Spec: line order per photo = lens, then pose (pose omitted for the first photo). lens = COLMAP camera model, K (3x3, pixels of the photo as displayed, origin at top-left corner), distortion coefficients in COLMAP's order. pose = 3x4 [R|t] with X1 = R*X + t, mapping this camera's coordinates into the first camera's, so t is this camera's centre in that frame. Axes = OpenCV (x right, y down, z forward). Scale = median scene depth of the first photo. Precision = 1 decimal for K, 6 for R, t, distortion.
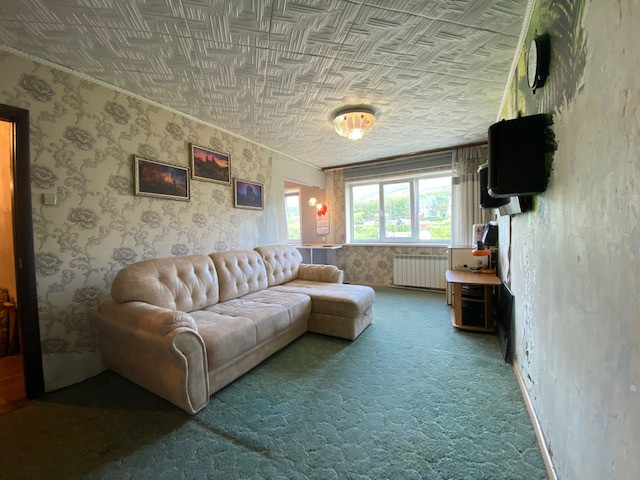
lens RADIAL K [[258.2, 0, 318.8], [0, 258.2, 239.2], [0, 0, 1]] dist [0.027596, -0.024618]
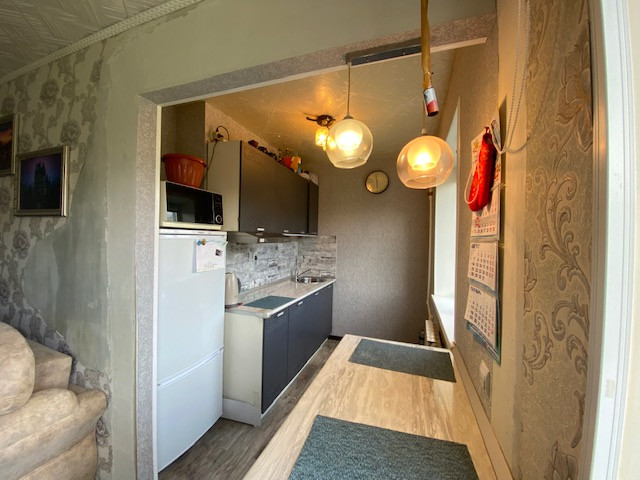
lens RADIAL K [[258.2, 0, 318.8], [0, 258.2, 239.2], [0, 0, 1]] dist [0.027596, -0.024618]
pose [[0.168648, 0.024756, -0.985365, 0.168196], [-0.060843, 0.998040, 0.014661, -0.084633], [0.983797, 0.057480, 0.169824, 1.024534]]
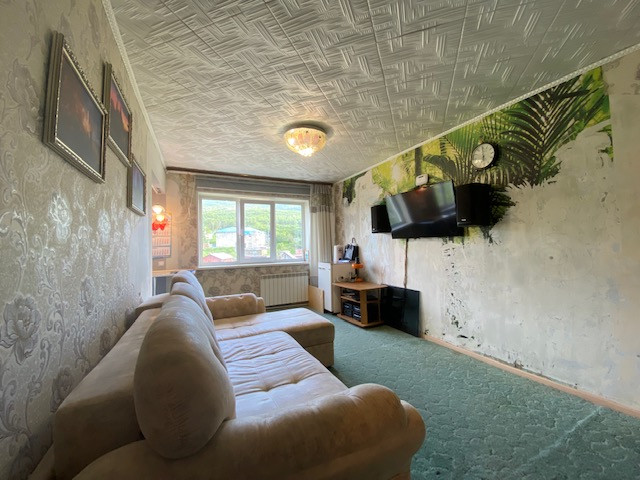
lens RADIAL K [[258.2, 0, 318.8], [0, 258.2, 239.2], [0, 0, 1]] dist [0.027596, -0.024618]
pose [[0.576788, 0.031854, 0.816272, -0.373312], [0.039174, 0.997011, -0.066588, -0.003023], [-0.815954, 0.070384, 0.573817, 0.258049]]
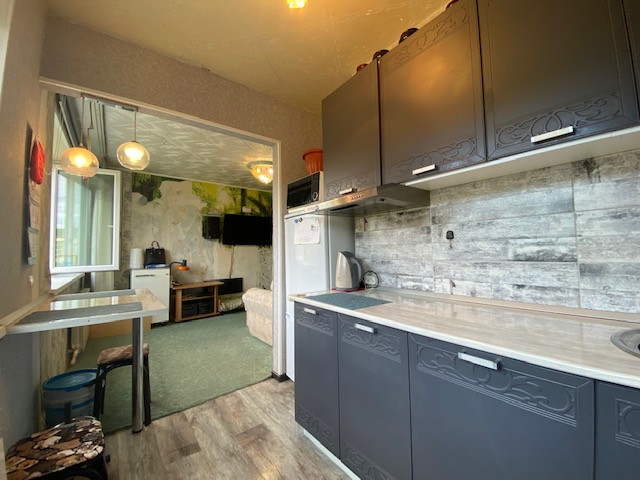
lens RADIAL K [[258.2, 0, 318.8], [0, 258.2, 239.2], [0, 0, 1]] dist [0.027596, -0.024618]
pose [[-0.923334, 0.054146, 0.380161, -0.378862], [0.050872, 0.998531, -0.018663, -0.026059], [-0.380612, 0.002108, -0.924732, 1.303149]]
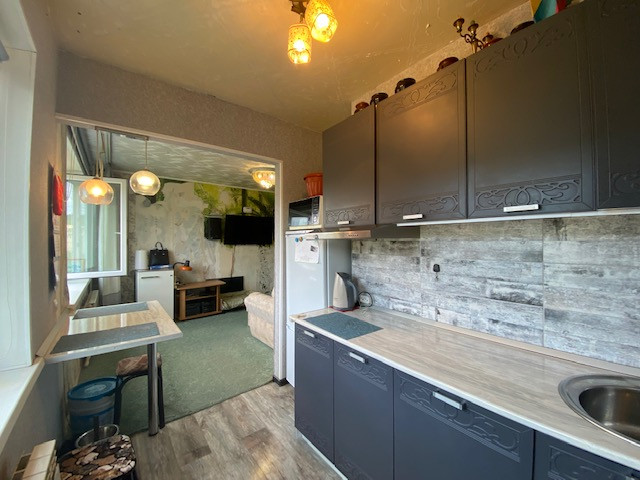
lens RADIAL K [[258.2, 0, 318.8], [0, 258.2, 239.2], [0, 0, 1]] dist [0.027596, -0.024618]
pose [[-0.925718, 0.025513, 0.377353, -0.390902], [0.037695, 0.998978, 0.024932, -0.076329], [-0.376332, 0.037305, -0.925734, 1.328913]]
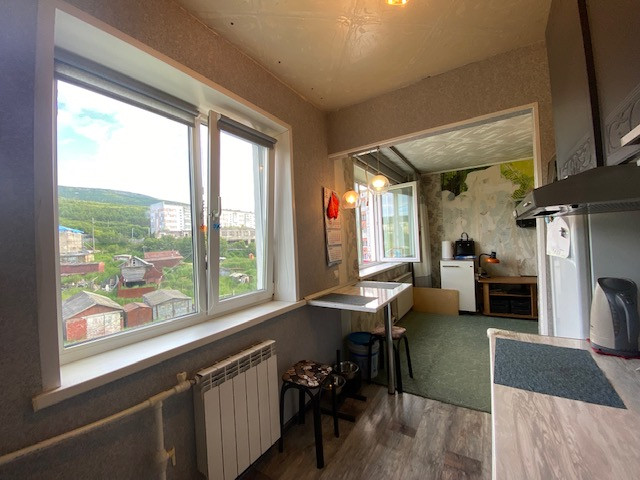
lens RADIAL K [[260.1, 0, 320.0], [0, 260.1, 239.1], [0, 0, 1]] dist [0.016700, -0.018164]
pose [[0.051365, 0.026272, 0.998334, -0.482052], [0.081767, 0.996187, -0.030423, -0.056420], [-0.995327, 0.083193, 0.049021, 1.164780]]
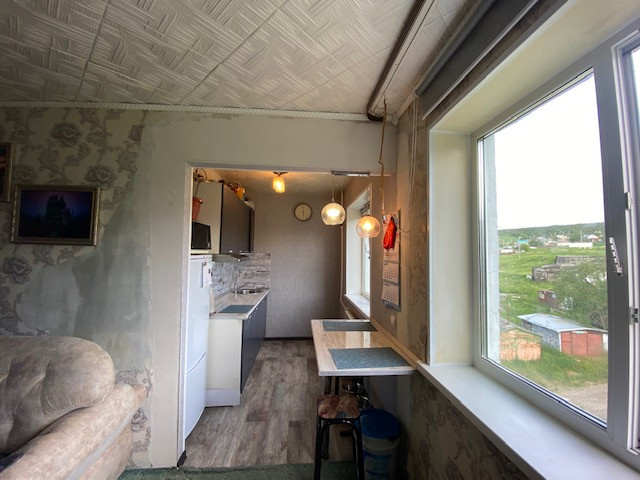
lens RADIAL K [[258.2, 0, 318.8], [0, 258.2, 239.2], [0, 0, 1]] dist [0.027596, -0.024618]
pose [[0.552144, -0.014520, -0.833622, 0.287399], [-0.057403, 0.996814, -0.055382, -0.095091], [0.831770, 0.078431, 0.549551, 0.847028]]
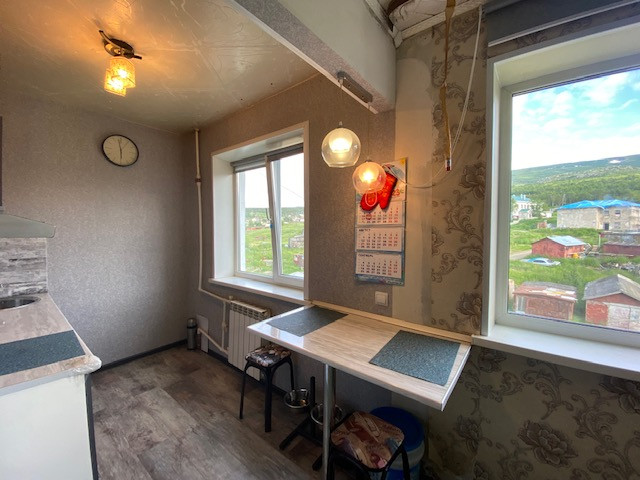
lens RADIAL K [[258.2, 0, 318.8], [0, 258.2, 239.2], [0, 0, 1]] dist [0.027596, -0.024618]
pose [[0.986627, 0.028876, -0.160418, -0.004299], [-0.028532, 0.999583, 0.004451, -0.072156], [0.160480, 0.000185, 0.987039, 0.836129]]
